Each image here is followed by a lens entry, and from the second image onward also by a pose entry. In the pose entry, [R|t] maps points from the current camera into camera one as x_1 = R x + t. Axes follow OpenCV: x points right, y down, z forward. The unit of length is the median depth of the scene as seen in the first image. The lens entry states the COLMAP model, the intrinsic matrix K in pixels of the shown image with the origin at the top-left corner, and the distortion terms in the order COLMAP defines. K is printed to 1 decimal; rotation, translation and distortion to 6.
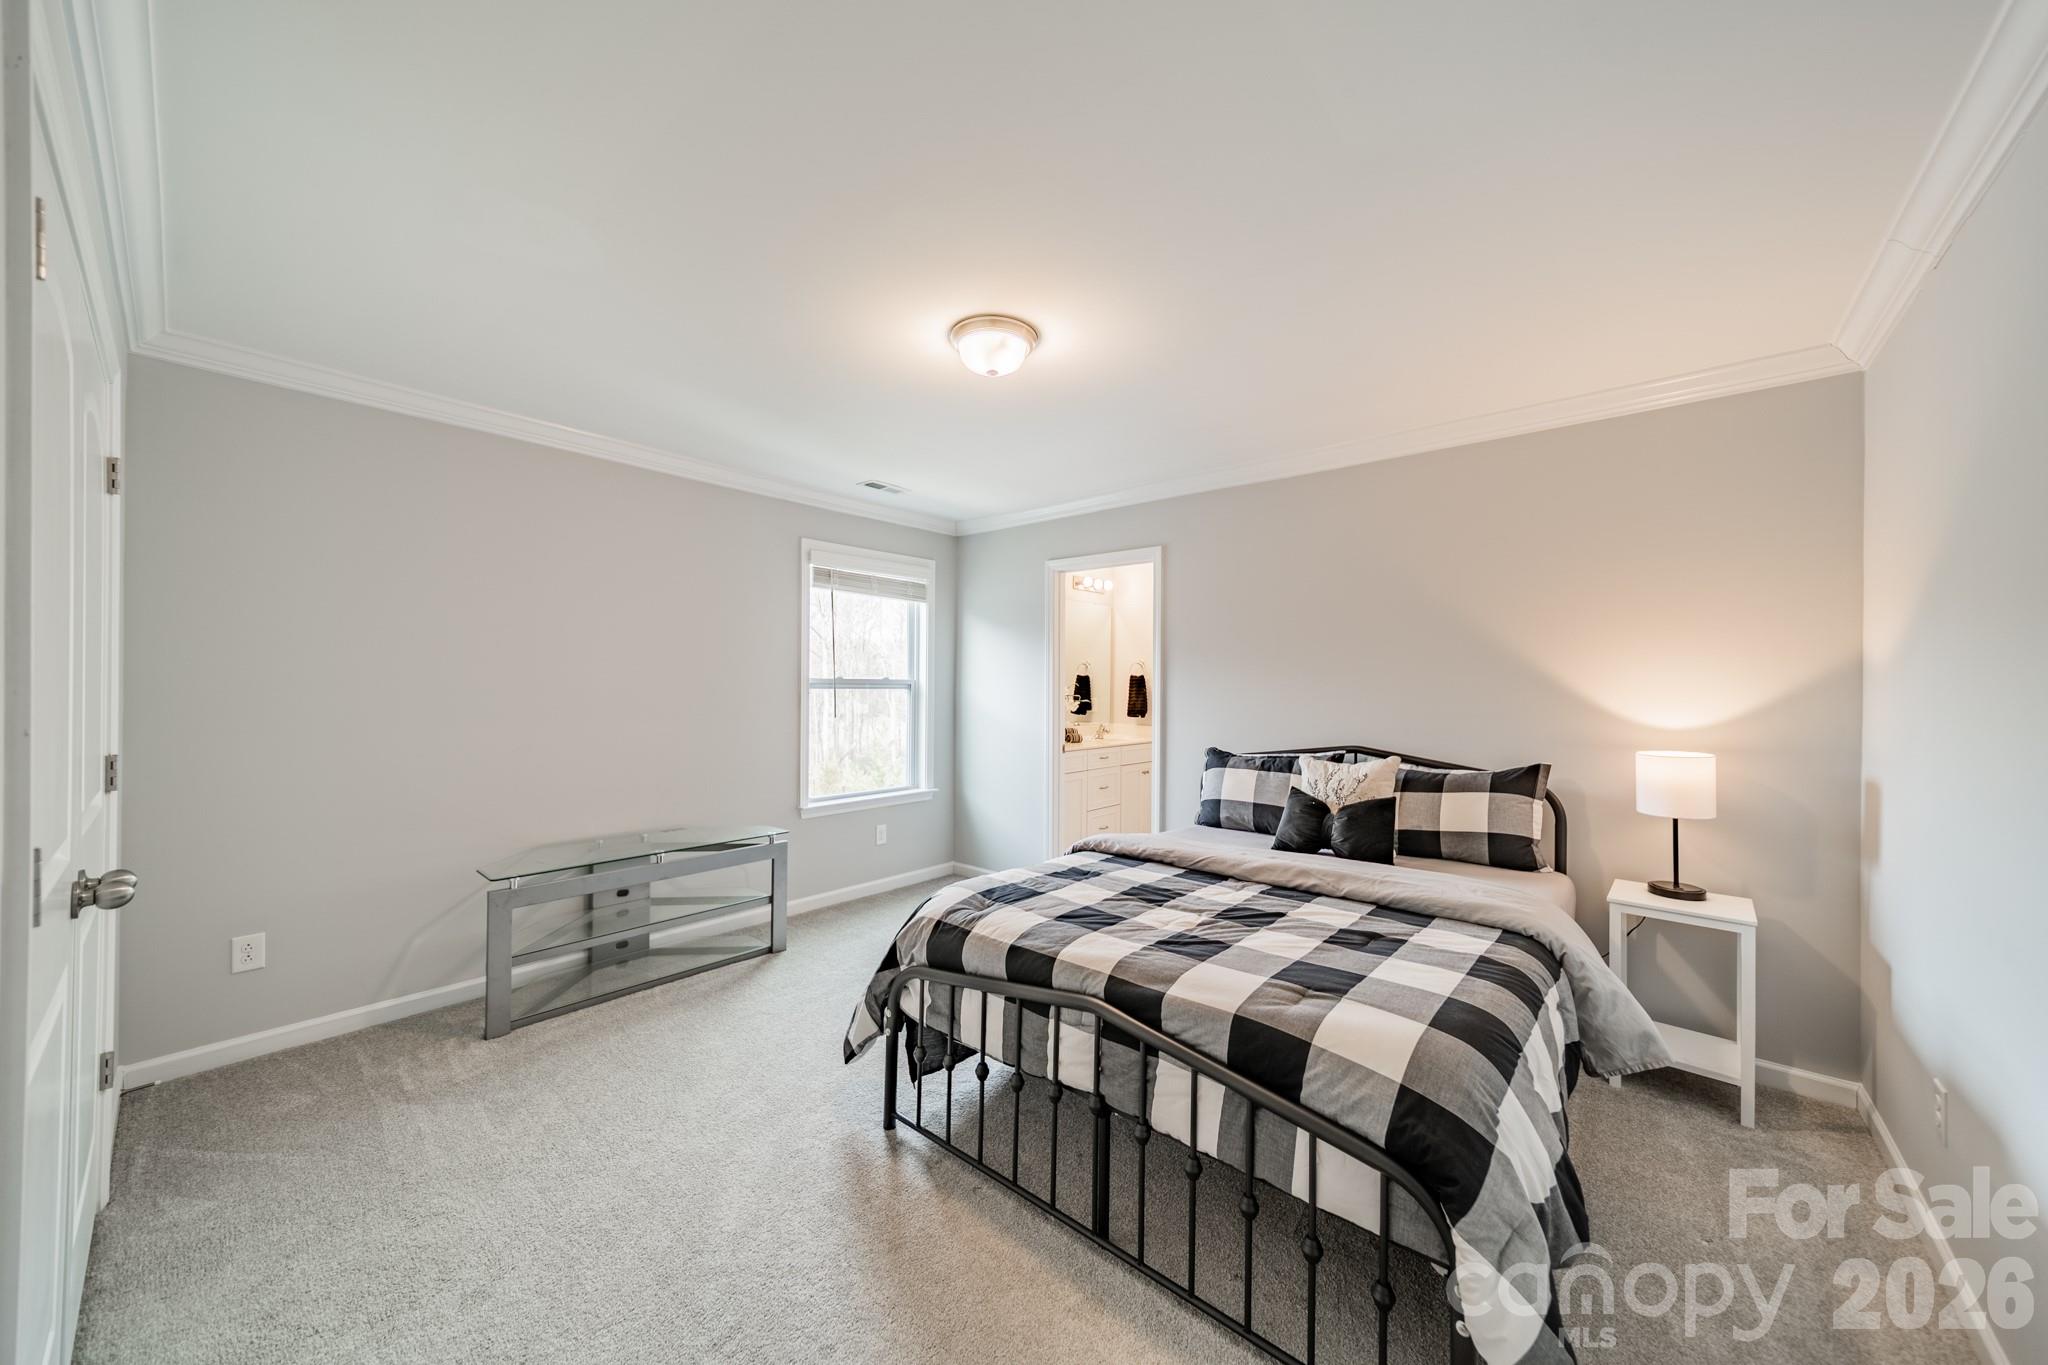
lens RADIAL K [[721.3, 0, 1027.5], [0, 721.3, 685.1], [0, 0, 1]] dist [0.005934, 0.000265]
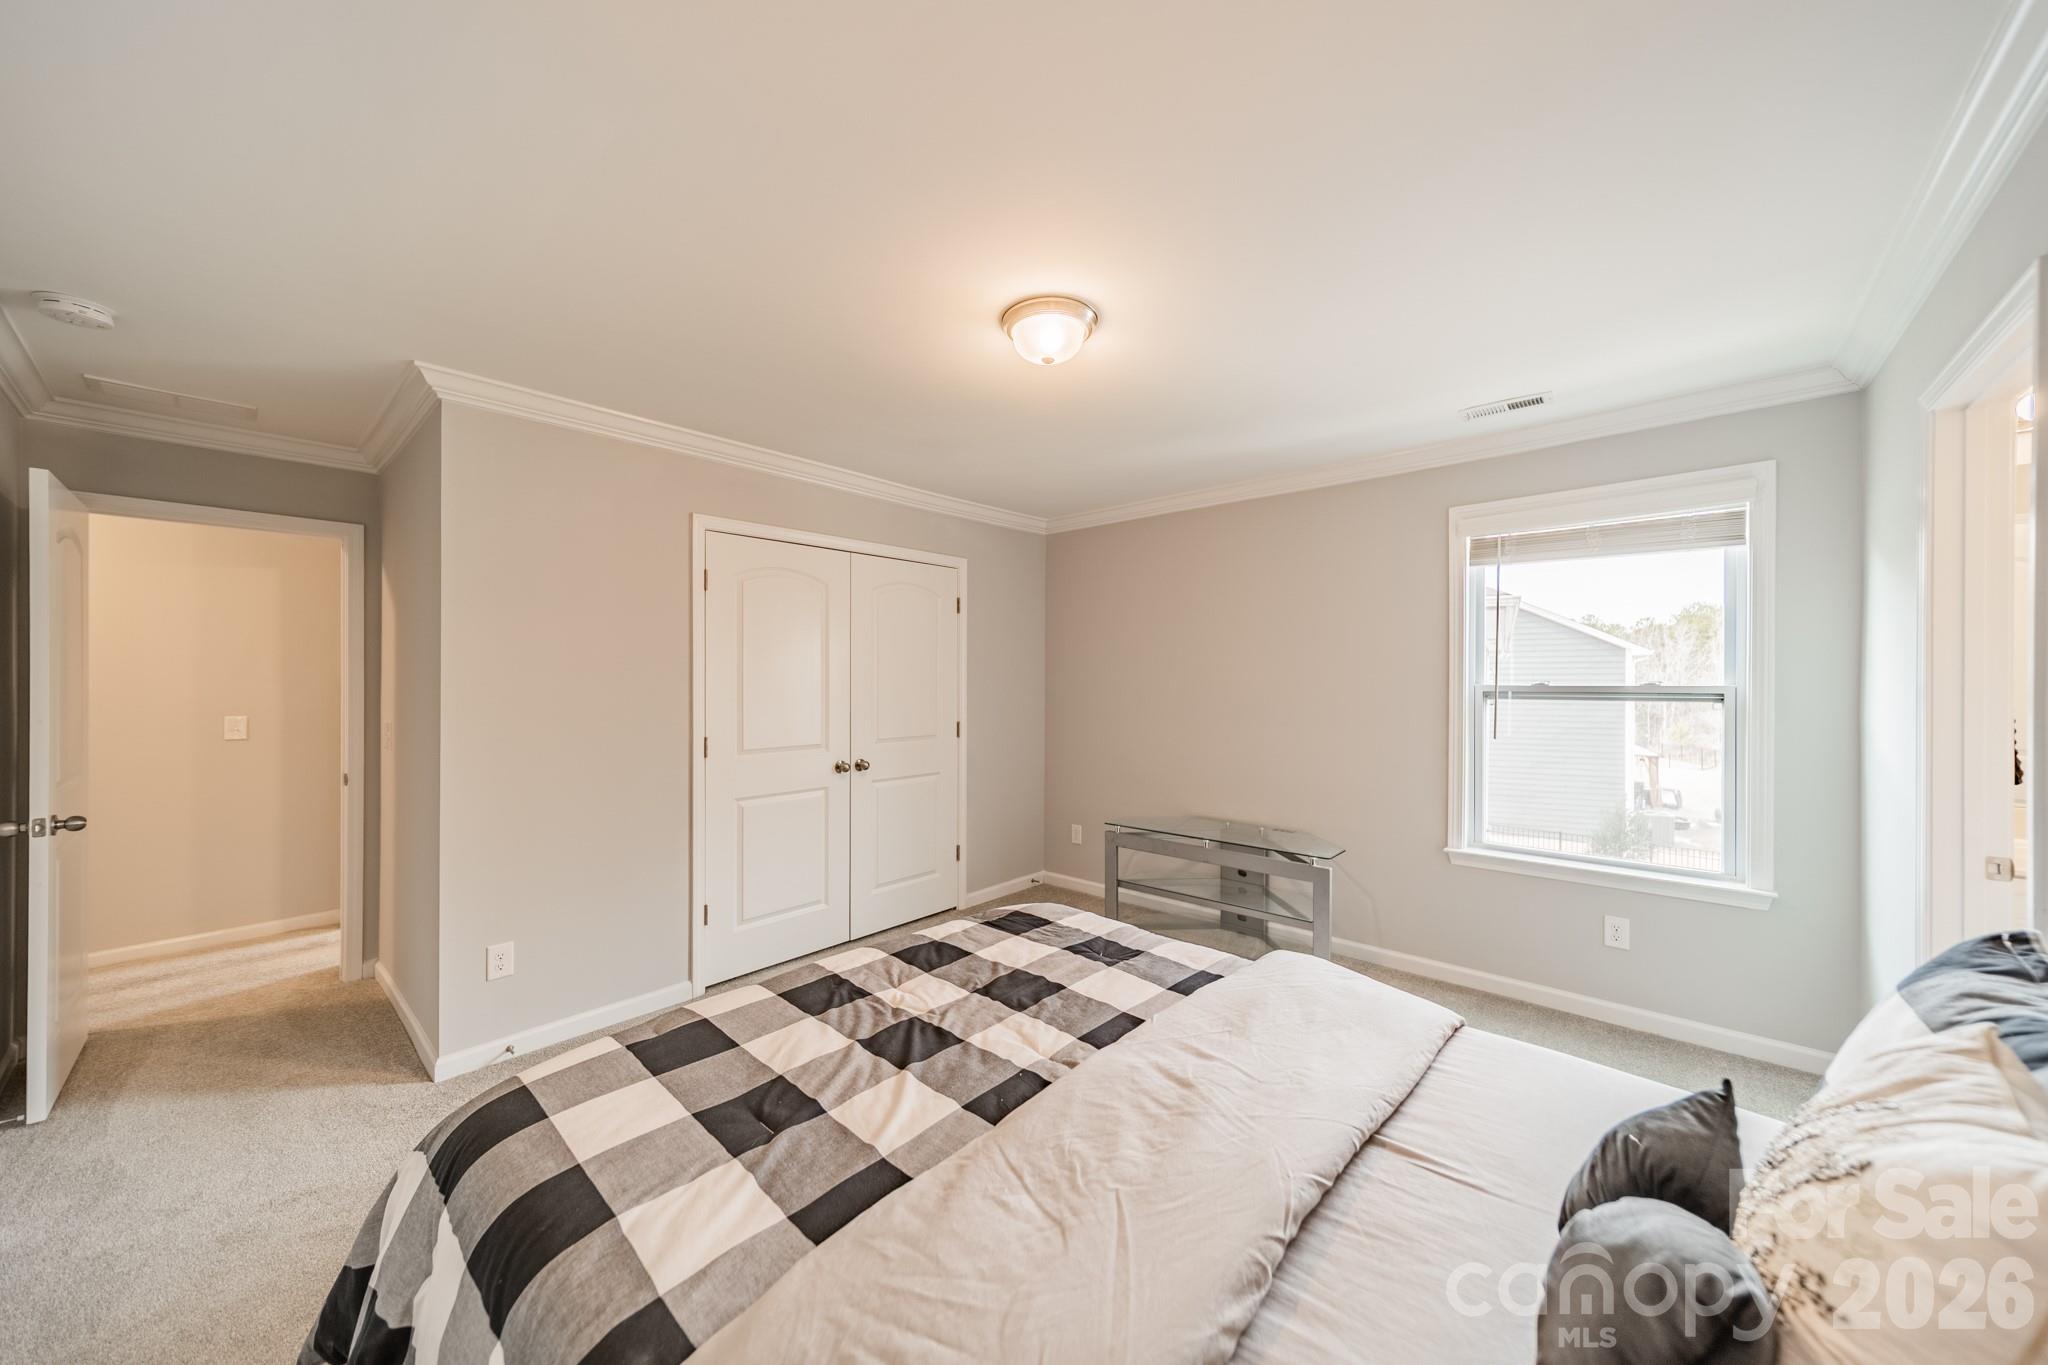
lens RADIAL K [[721.3, 0, 1032.8], [0, 721.3, 688.9], [0, 0, 1]] dist [0.005934, 0.000265]
pose [[-0.012747, 0.000588, -0.999919, 0.587843], [0.000013, 1.000000, 0.000588, -0.008301], [0.999919, -0.000006, -0.012747, 0.669131]]
